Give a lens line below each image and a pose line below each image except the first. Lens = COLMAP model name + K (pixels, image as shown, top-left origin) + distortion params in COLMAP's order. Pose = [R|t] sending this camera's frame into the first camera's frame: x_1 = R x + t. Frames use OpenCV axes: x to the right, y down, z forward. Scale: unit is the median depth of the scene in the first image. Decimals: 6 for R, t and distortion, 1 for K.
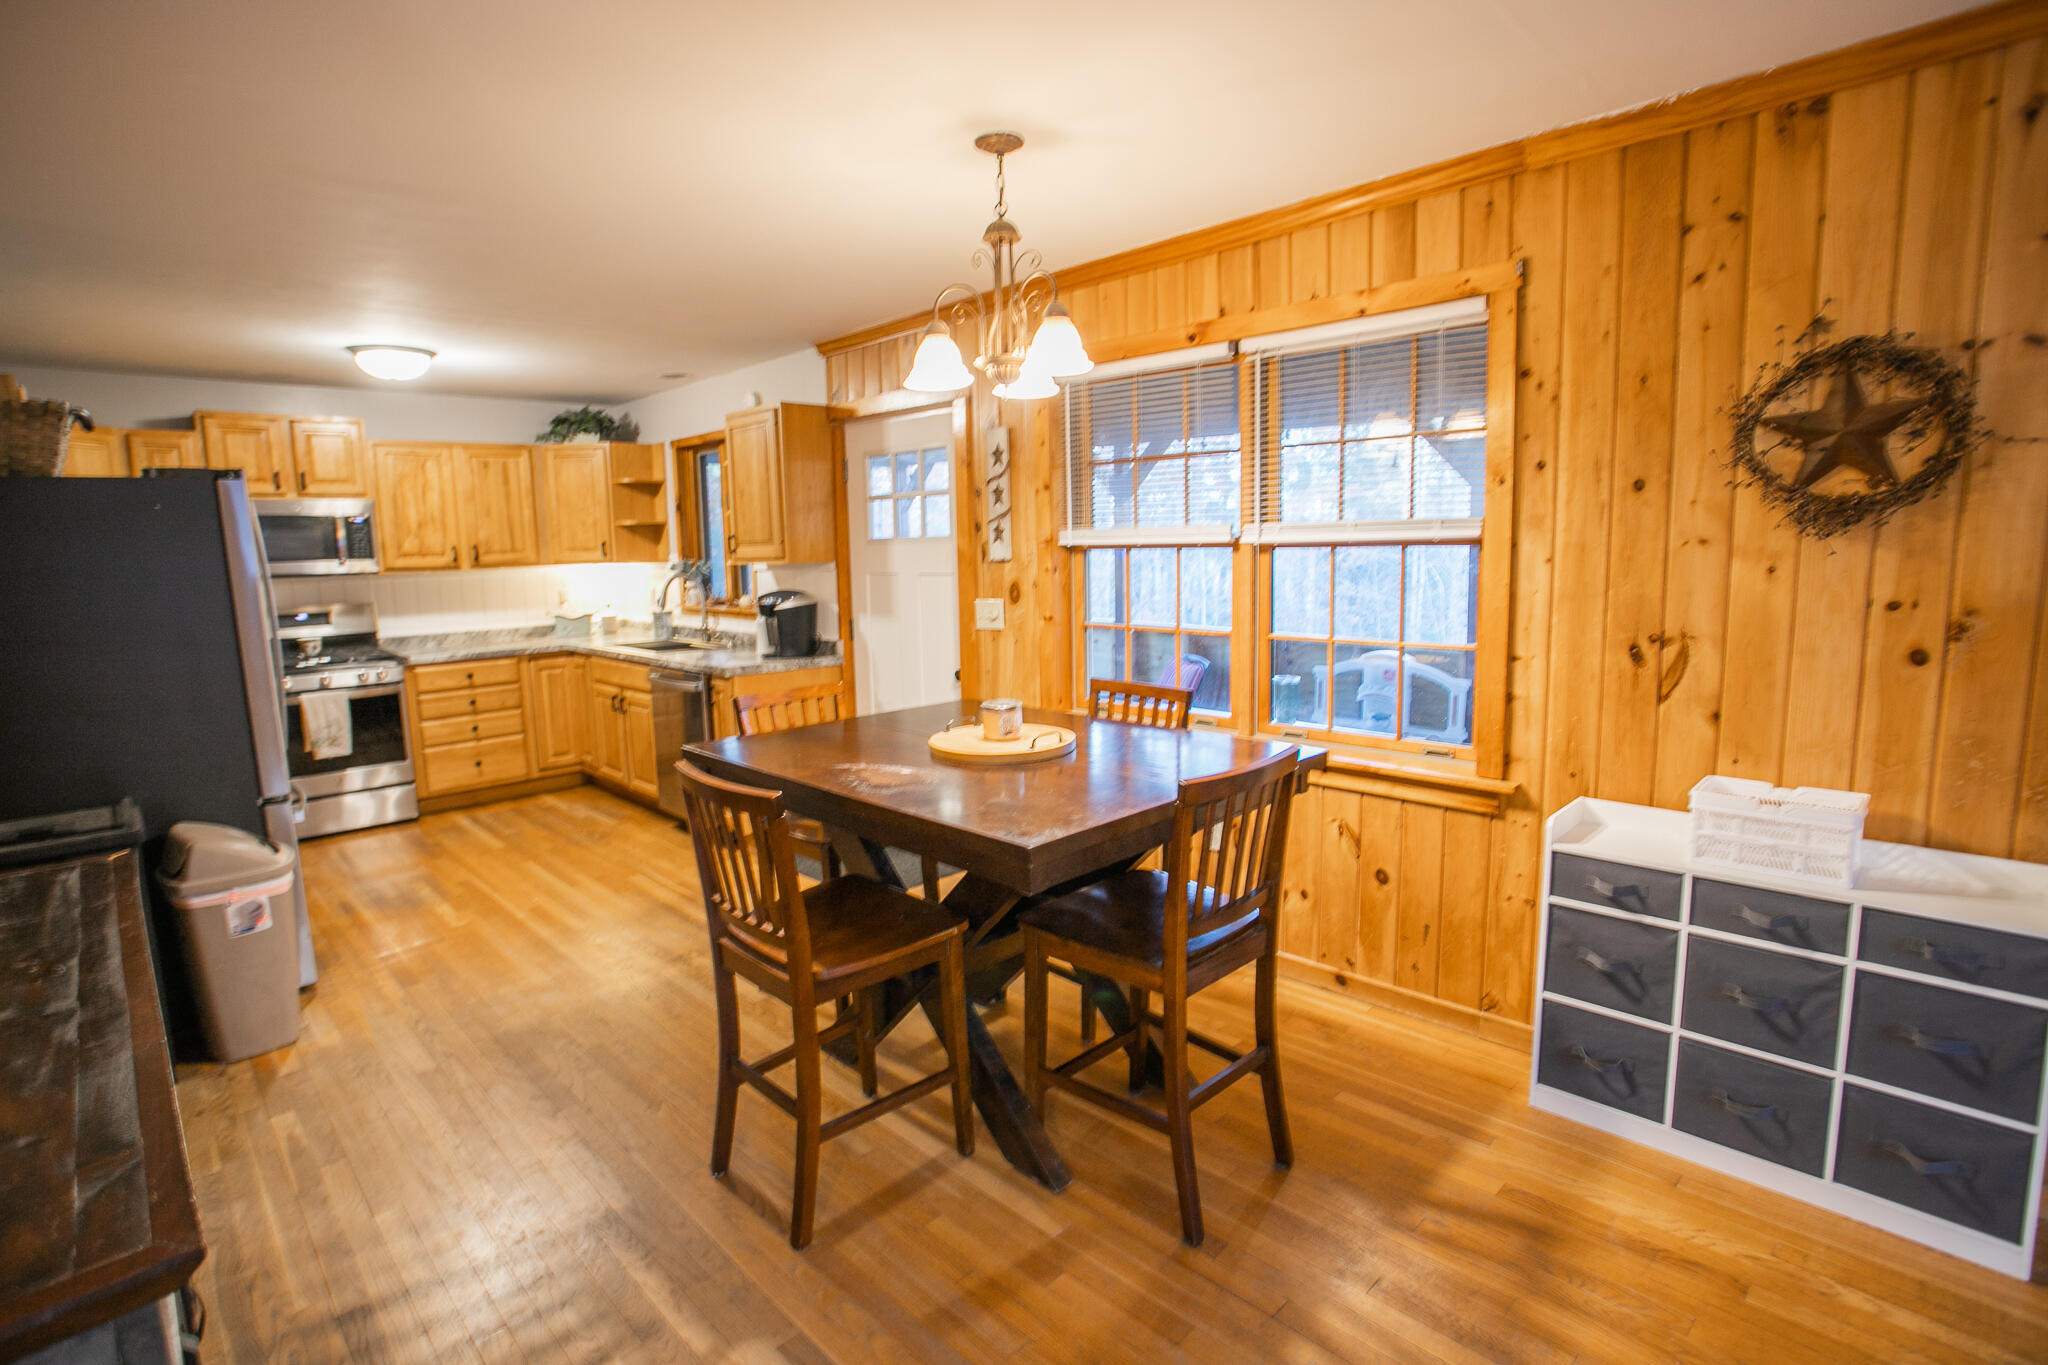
lens RADIAL K [[998.9, 0, 1018.3], [0, 998.9, 675.5], [0, 0, 1]] dist [-0.075592, 0.034968]
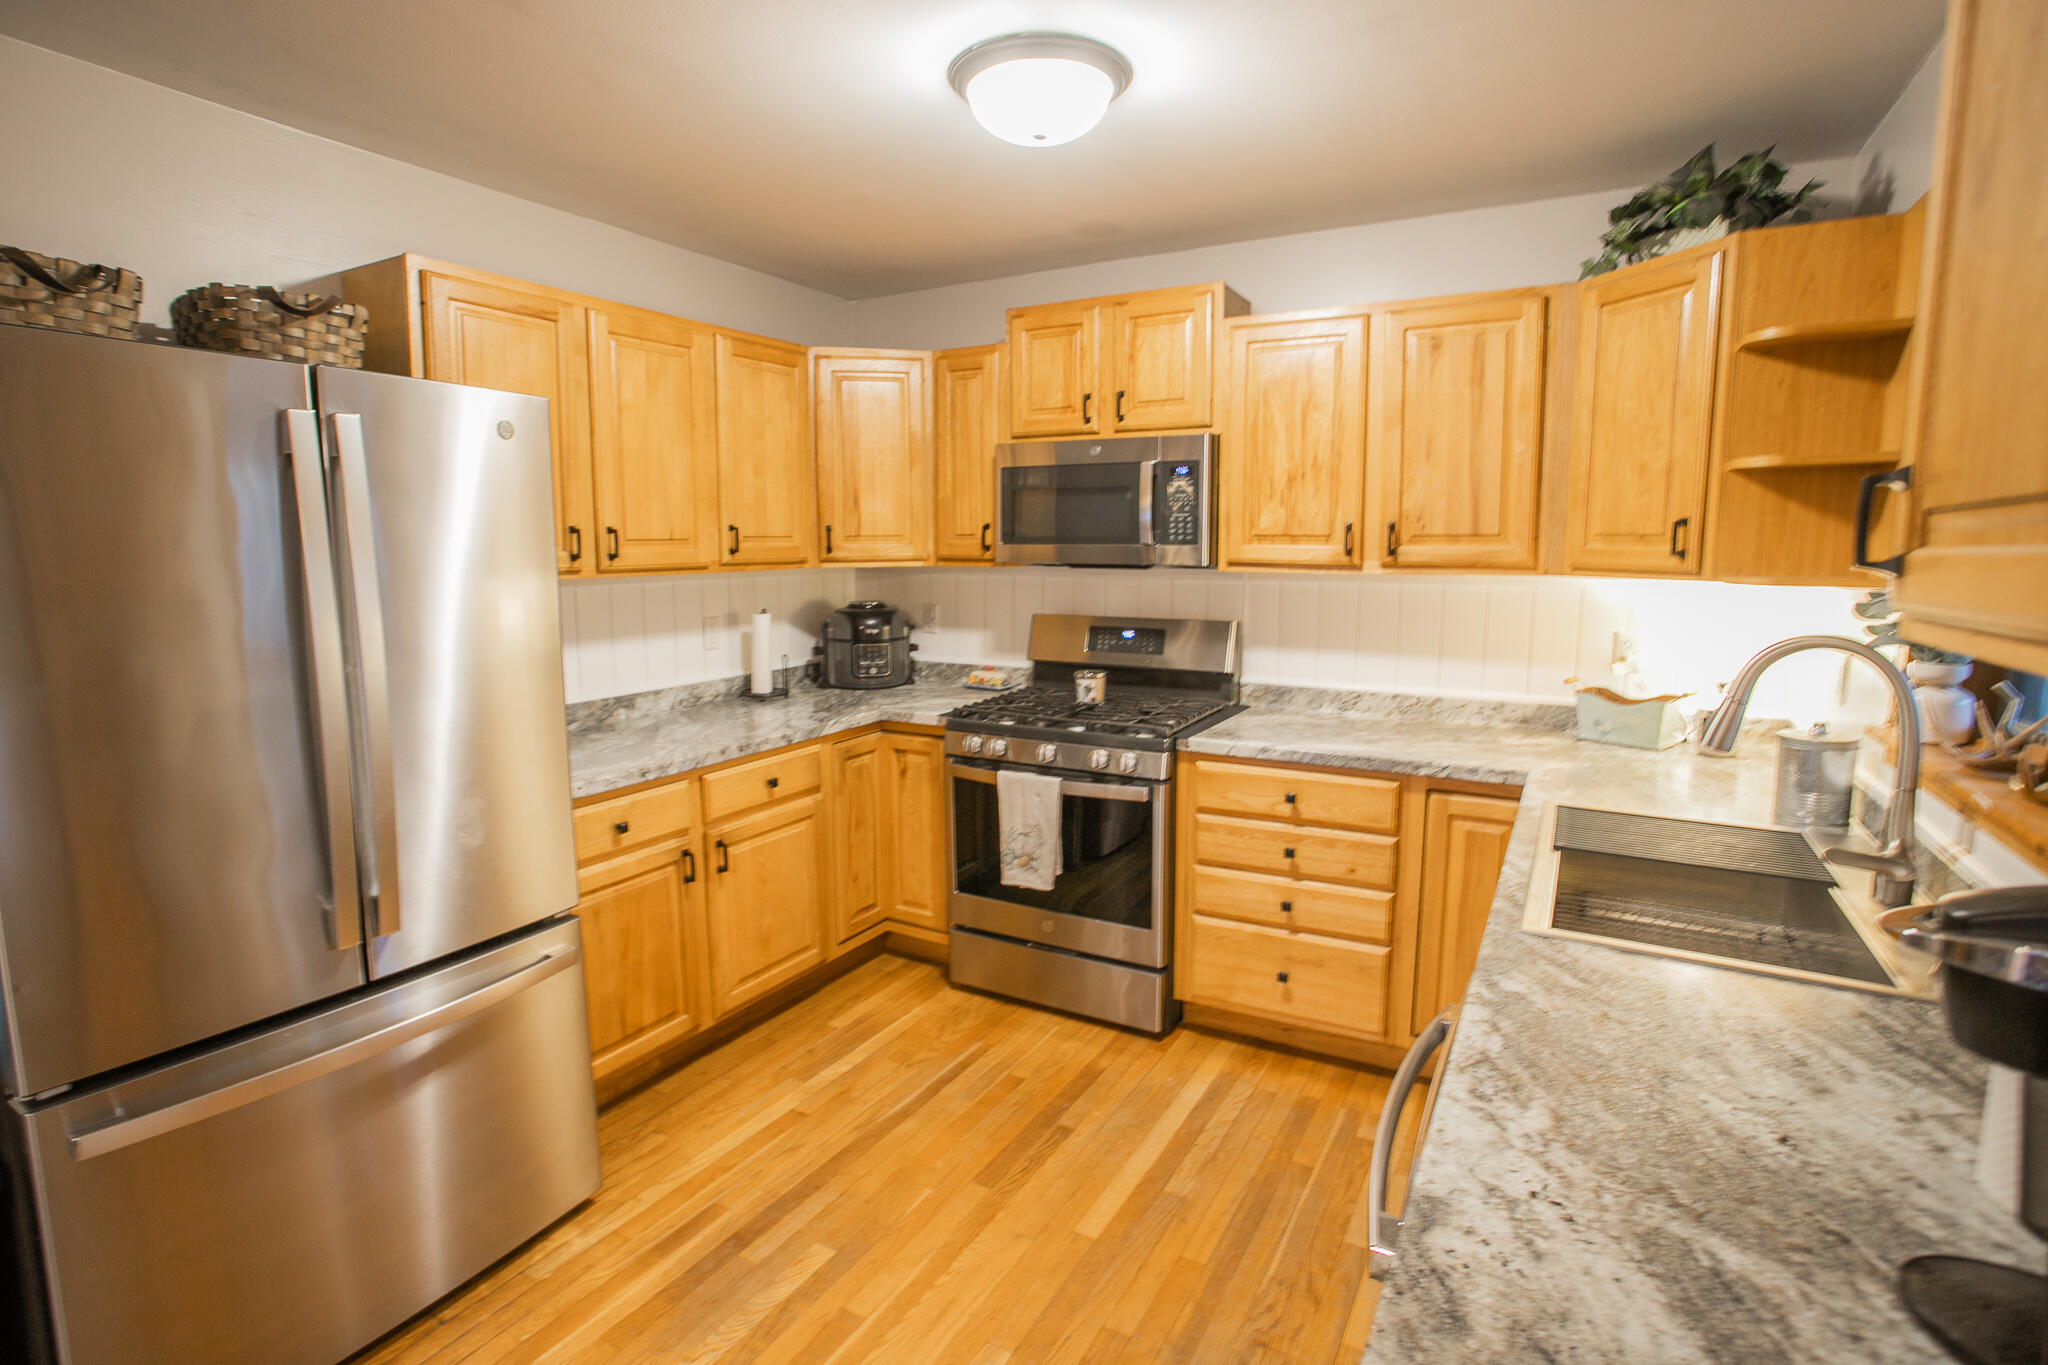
lens RADIAL K [[998.9, 0, 1018.3], [0, 998.9, 675.5], [0, 0, 1]] dist [-0.075592, 0.034968]
pose [[0.279075, 0.148681, -0.948689, -0.145357], [-0.132952, 0.984408, 0.115168, -0.091456], [0.951021, 0.093990, 0.294491, 0.697703]]
